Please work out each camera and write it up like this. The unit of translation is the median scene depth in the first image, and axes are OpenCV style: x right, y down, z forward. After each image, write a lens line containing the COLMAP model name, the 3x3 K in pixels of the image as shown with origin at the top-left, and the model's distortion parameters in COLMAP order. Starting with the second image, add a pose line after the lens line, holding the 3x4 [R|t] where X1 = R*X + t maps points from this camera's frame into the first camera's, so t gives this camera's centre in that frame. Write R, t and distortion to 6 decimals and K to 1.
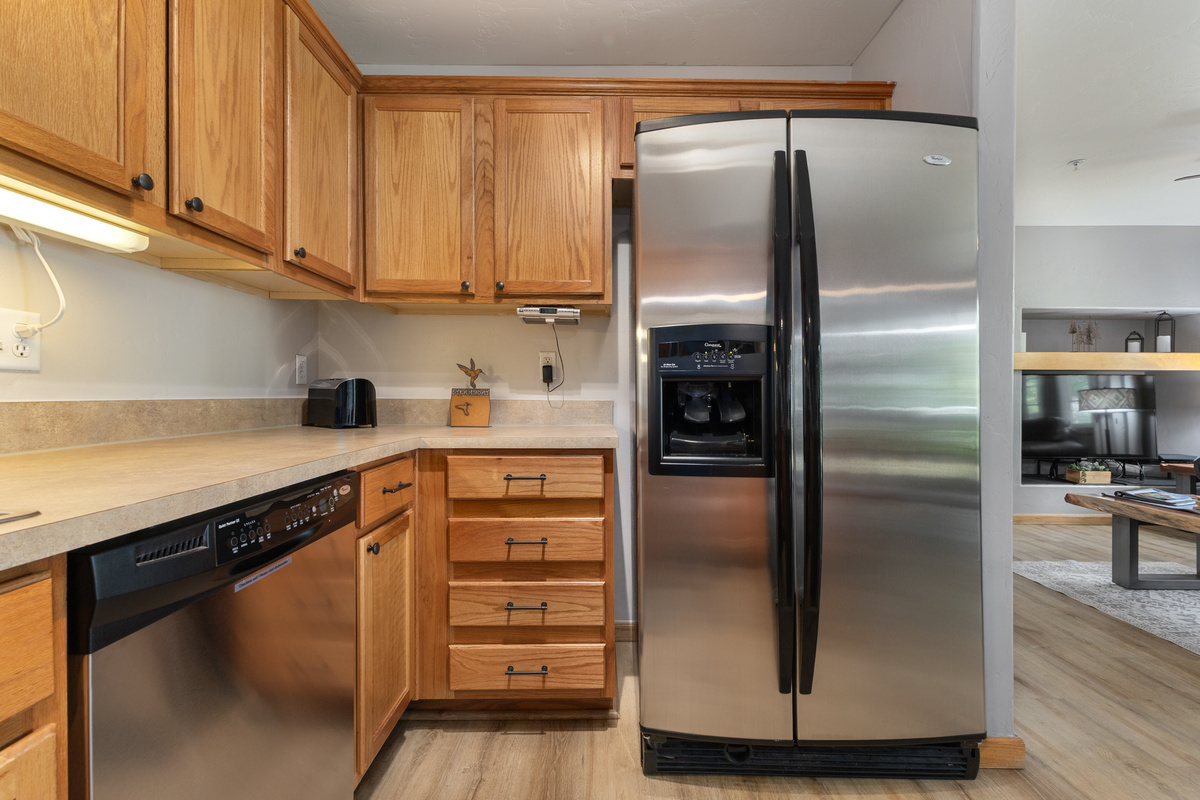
lens RADIAL K [[512.7, 0, 600.8], [0, 512.7, 393.2], [0, 0, 1]] dist [0.009282, -0.004825]
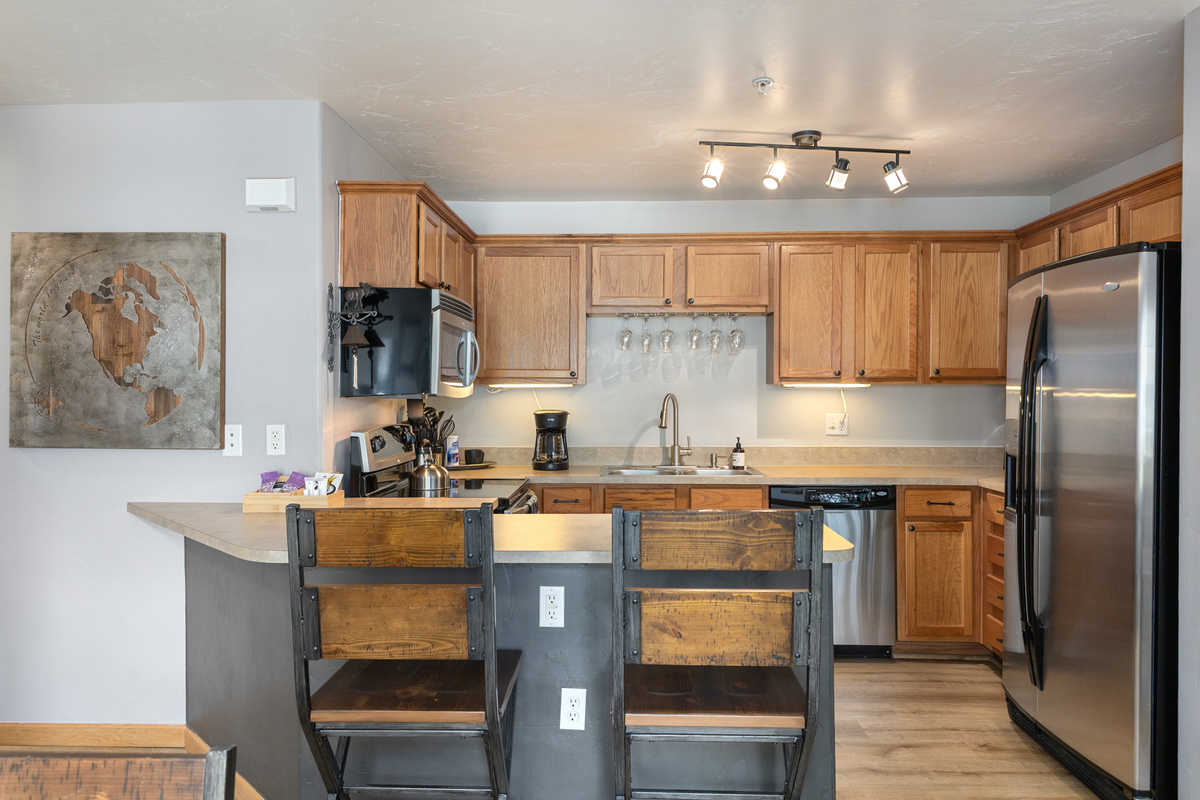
lens RADIAL K [[827.9, 0, 599.9], [0, 827.9, 395.6], [0, 0, 1]] dist [0.021151, -0.005085]
pose [[-0.022759, 0.002416, -0.999738, 1.191367], [0.002186, 0.999995, 0.002367, -0.096222], [0.999739, -0.002131, -0.022764, -0.069587]]
